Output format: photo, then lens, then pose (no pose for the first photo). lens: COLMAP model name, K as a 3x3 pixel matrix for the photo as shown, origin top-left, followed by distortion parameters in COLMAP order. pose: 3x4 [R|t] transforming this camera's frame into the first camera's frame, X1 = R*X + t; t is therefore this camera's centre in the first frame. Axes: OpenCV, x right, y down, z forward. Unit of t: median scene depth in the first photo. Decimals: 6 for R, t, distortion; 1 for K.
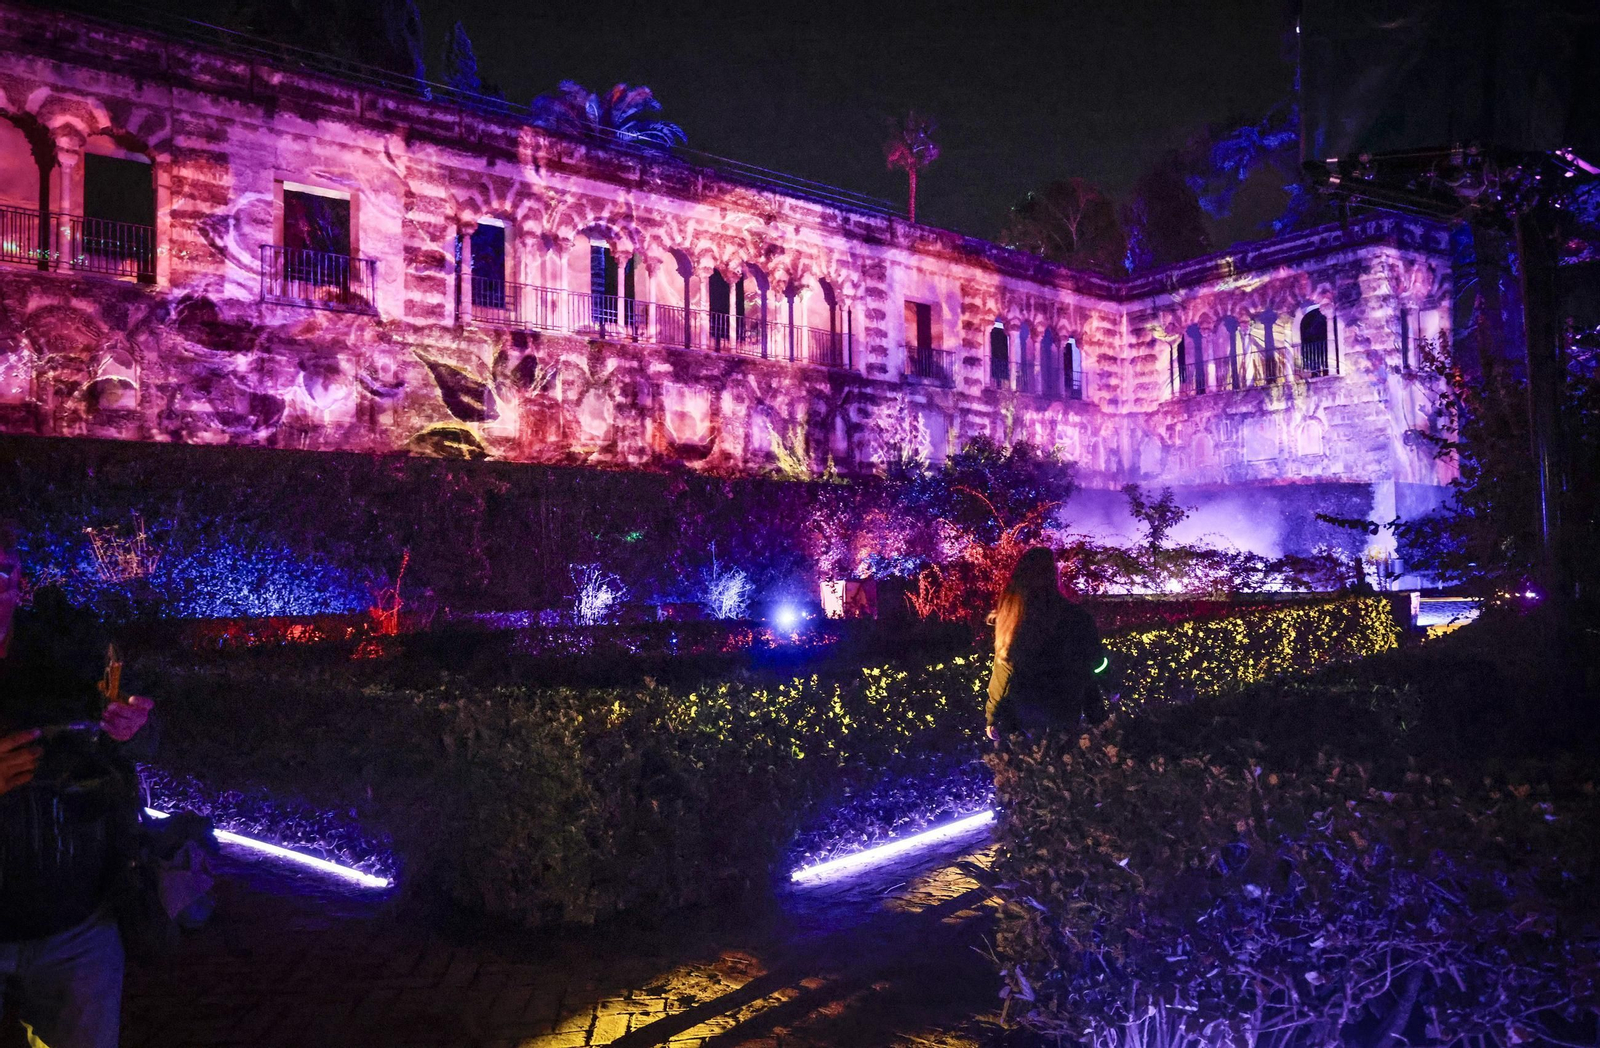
lens RADIAL K [[1278.5, 0, 800.0], [0, 1278.5, 524.0], [0, 0, 1]] dist [-0.001284, 0.011481]
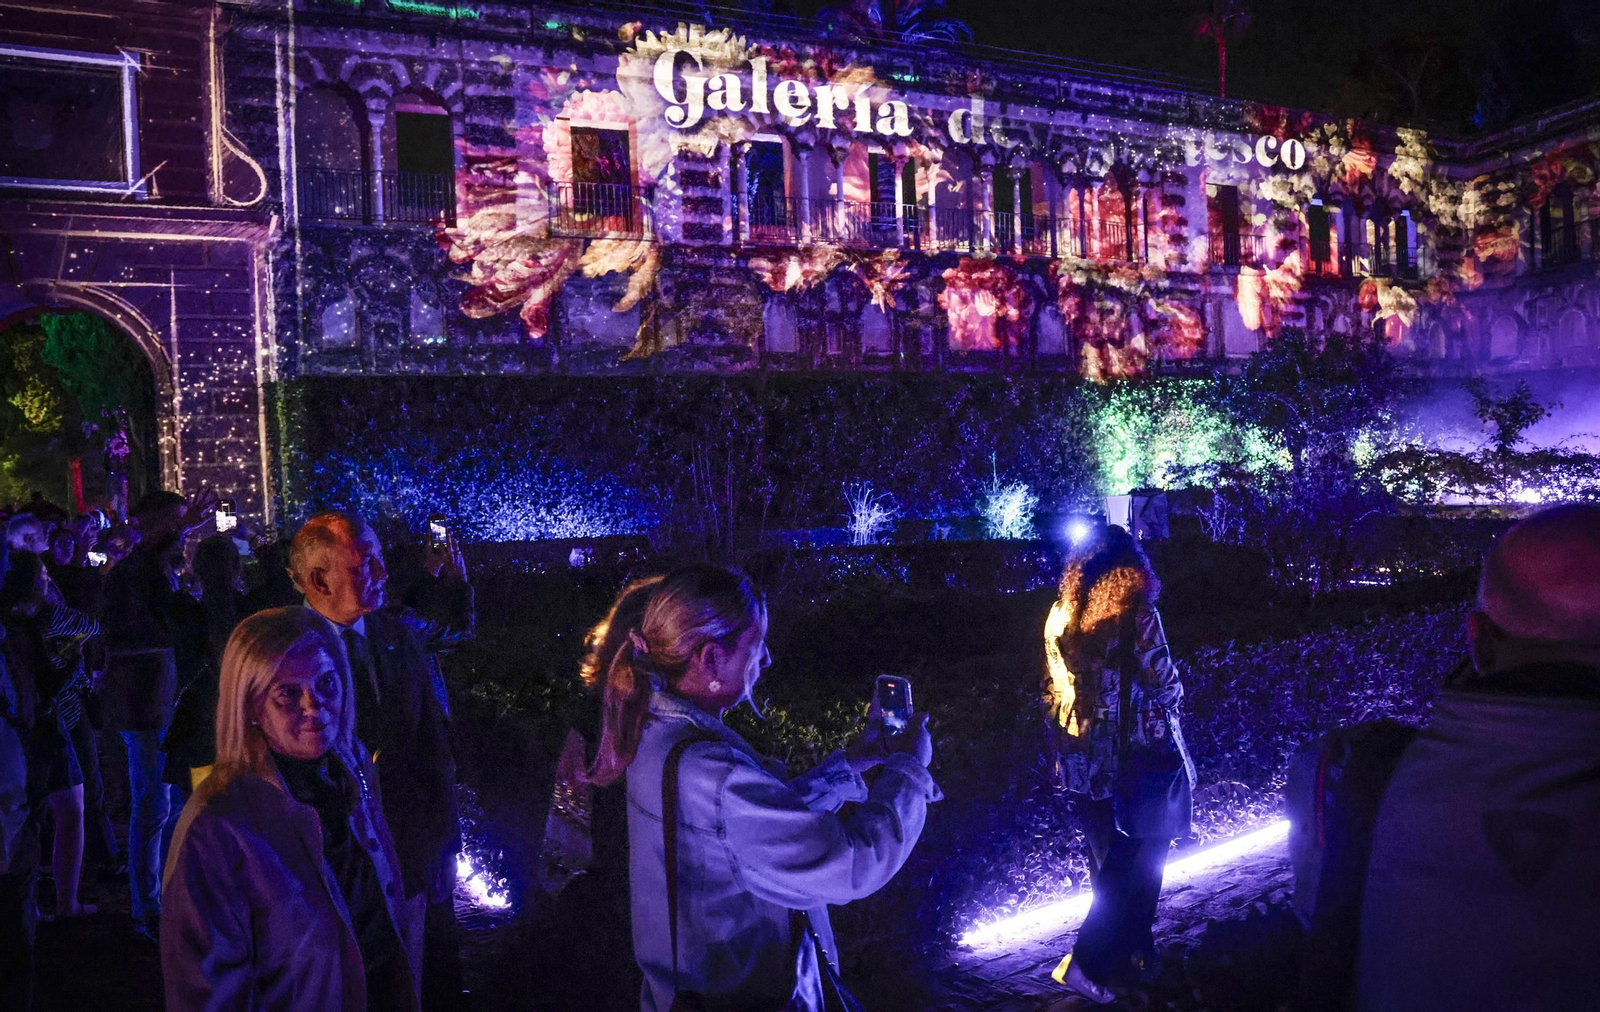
lens RADIAL K [[1157.1, 0, 800.0], [0, 1157.1, 506.0], [0, 0, 1]] dist [-0.092895, 0.123322]
pose [[0.958239, -0.006355, -0.285896, 0.041110], [0.030374, 0.996359, 0.079659, -0.020655], [0.284349, -0.085016, 0.954944, 0.129892]]
